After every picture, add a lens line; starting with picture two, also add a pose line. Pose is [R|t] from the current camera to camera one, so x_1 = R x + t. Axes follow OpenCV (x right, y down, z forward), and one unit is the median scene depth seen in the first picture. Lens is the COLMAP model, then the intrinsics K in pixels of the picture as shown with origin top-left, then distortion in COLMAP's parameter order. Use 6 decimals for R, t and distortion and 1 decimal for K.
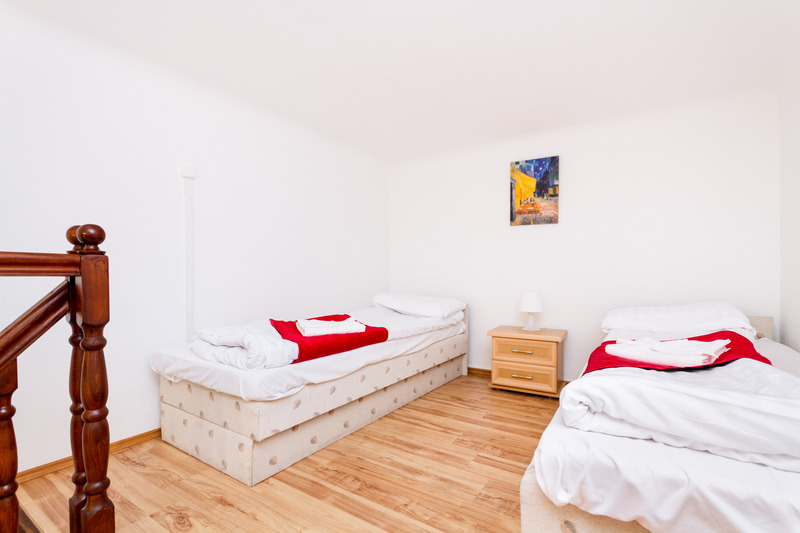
lens RADIAL K [[368.0, 0, 404.3], [0, 368.0, 275.3], [0, 0, 1]] dist [-0.005765, -0.000511]
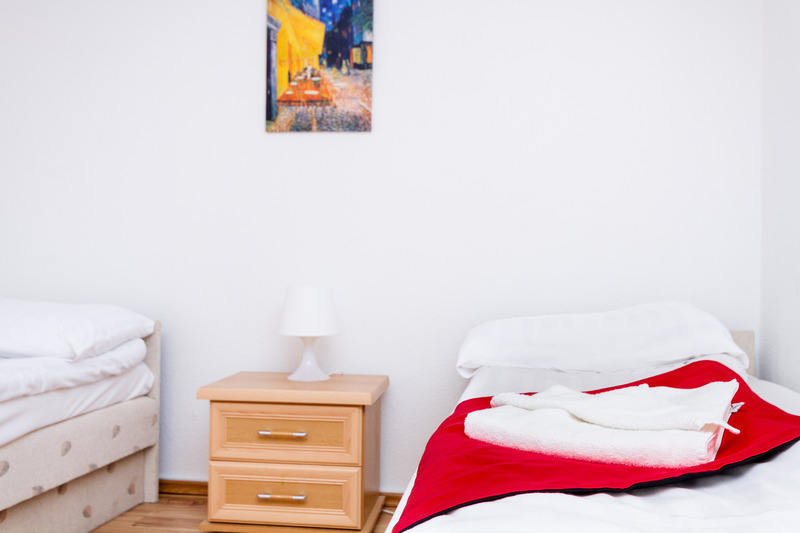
lens RADIAL K [[743.8, 0, 398.8], [0, 743.8, 266.7], [0, 0, 1]] dist [-0.028892, 0.000000]
pose [[0.916880, 0.010857, 0.399015, 0.099302], [-0.007905, 0.999928, -0.009041, 0.027199], [-0.399084, 0.005135, 0.916900, 0.181404]]
